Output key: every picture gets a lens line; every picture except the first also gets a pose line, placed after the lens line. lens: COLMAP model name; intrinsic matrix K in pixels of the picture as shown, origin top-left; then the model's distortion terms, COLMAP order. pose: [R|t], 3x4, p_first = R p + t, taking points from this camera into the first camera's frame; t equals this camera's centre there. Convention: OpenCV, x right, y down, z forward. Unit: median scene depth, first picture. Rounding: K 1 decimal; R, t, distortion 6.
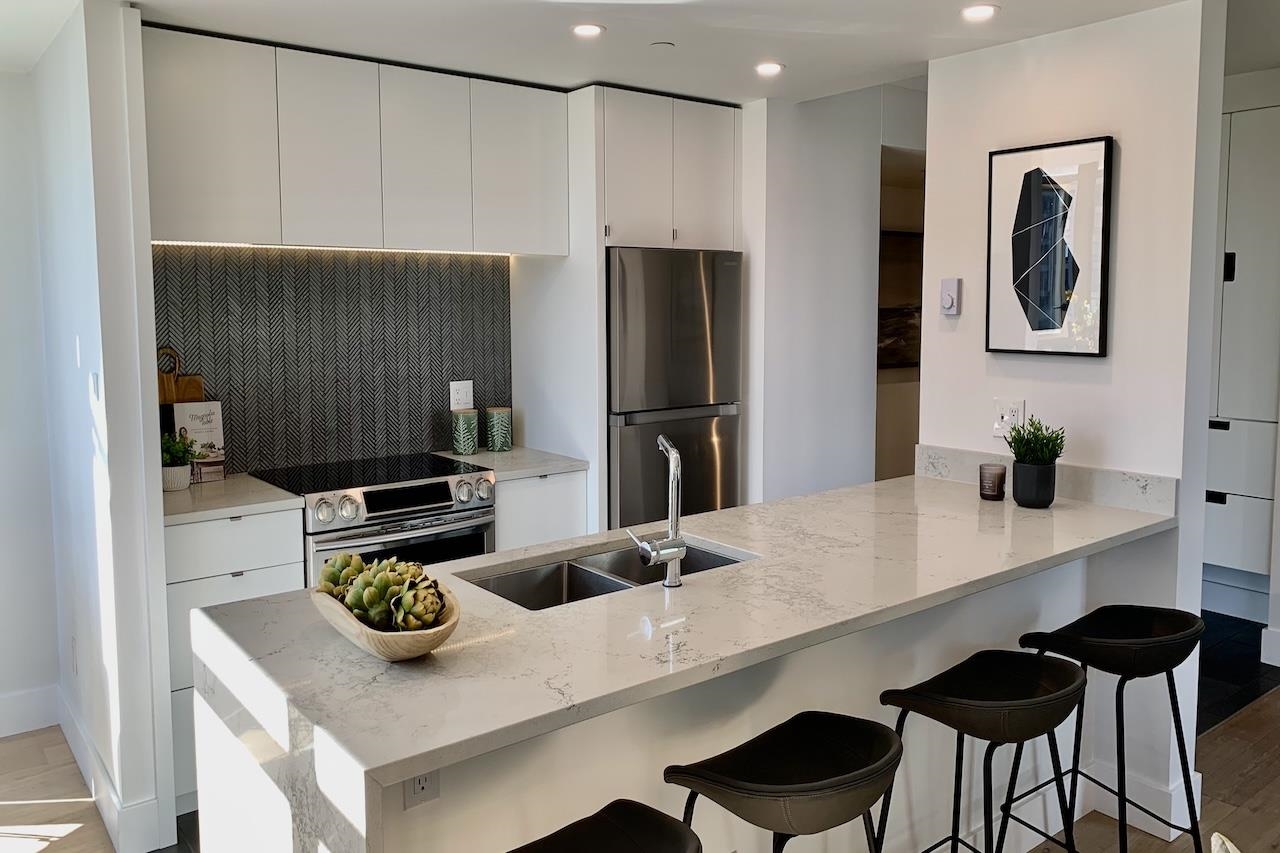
lens RADIAL K [[956.1, 0, 637.0], [0, 956.1, 374.9], [0, 0, 1]] dist [0.005294, -0.001723]
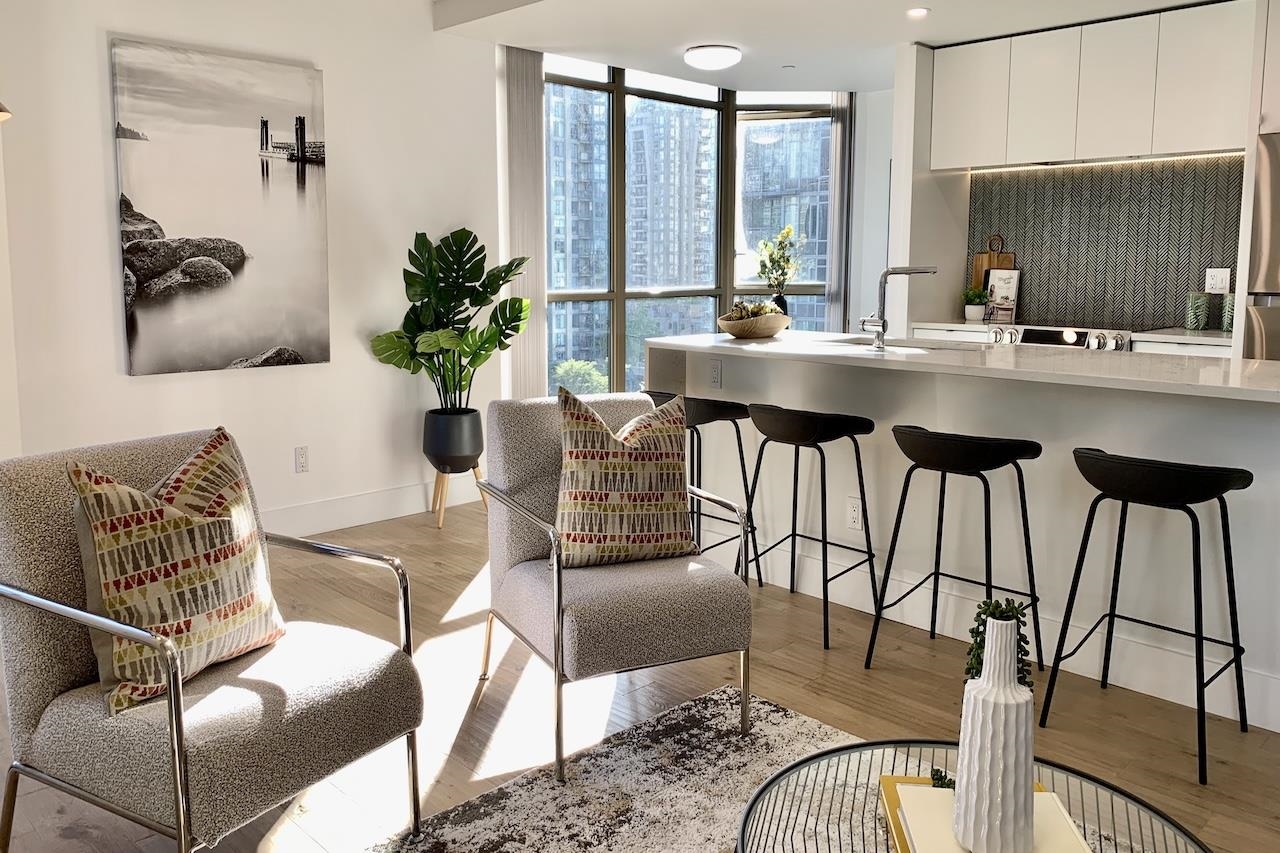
lens RADIAL K [[986.3, 0, 636.7], [0, 986.3, 373.8], [0, 0, 1]] dist [0.004994, -0.000875]
pose [[0.071054, 0.111584, -0.991212, 1.131080], [-0.075270, 0.991490, 0.106220, 0.071162], [0.994629, 0.067061, 0.078848, 0.276819]]
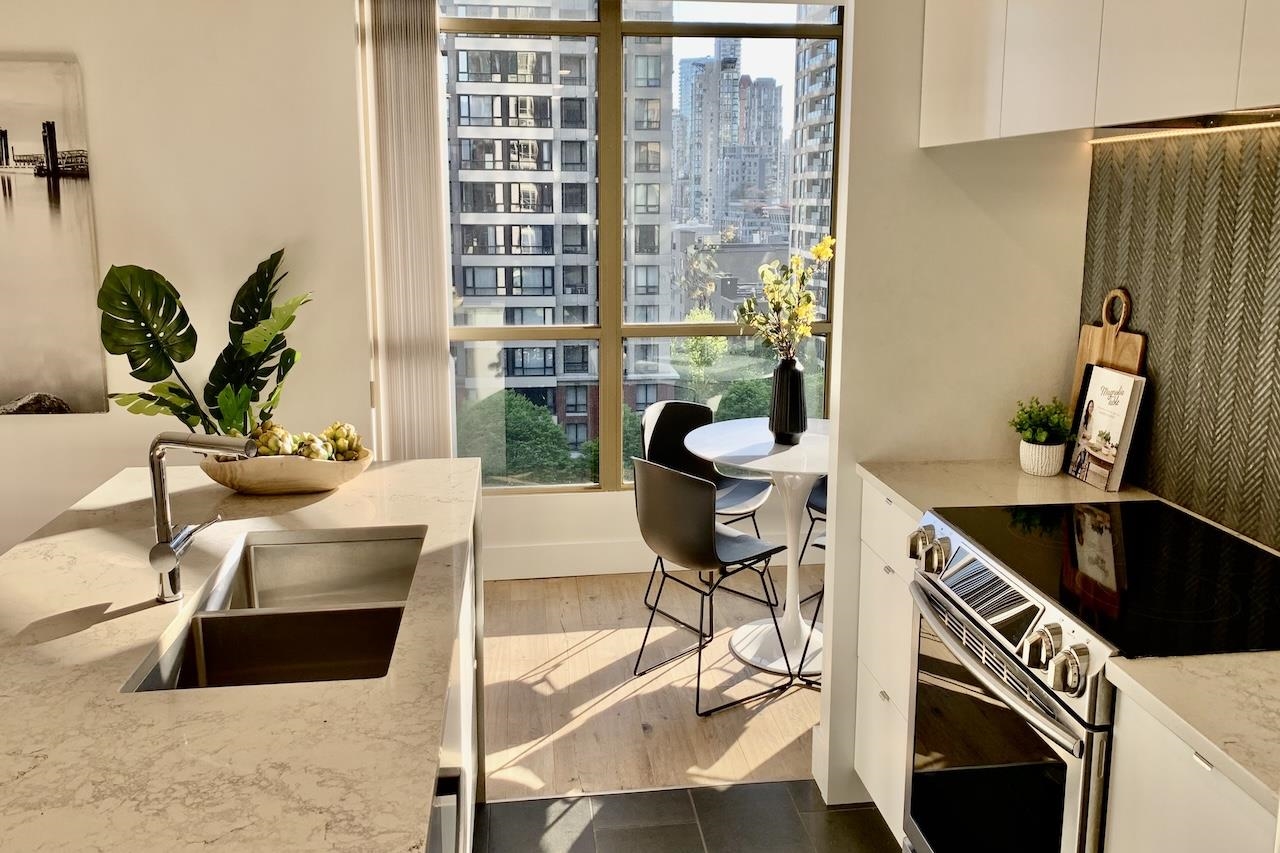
lens RADIAL K [[957.1, 0, 636.3], [0, 957.1, 348.6], [0, 0, 1]] dist [0.000739, 0.002153]
pose [[-0.551233, 0.139348, -0.822633, 0.289561], [-0.057505, 0.977265, 0.204075, -0.107083], [0.832368, 0.159798, -0.530687, 1.072570]]
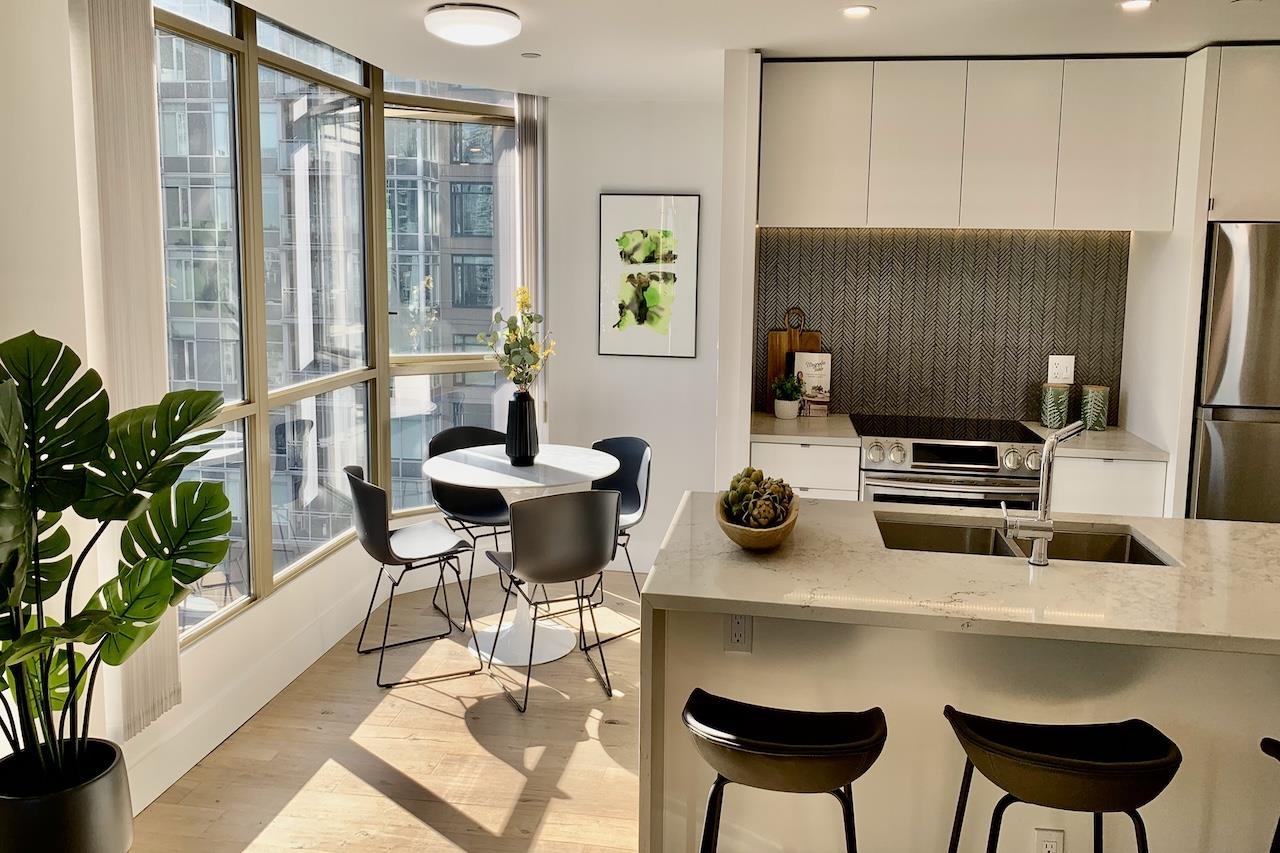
lens RADIAL K [[956.1, 0, 637.0], [0, 956.1, 374.9], [0, 0, 1]] dist [0.005294, -0.001723]
pose [[0.665648, 0.102732, -0.739161, 0.317769], [-0.072183, 0.994698, 0.073244, -0.017864], [0.742767, 0.004601, 0.669535, -0.013717]]
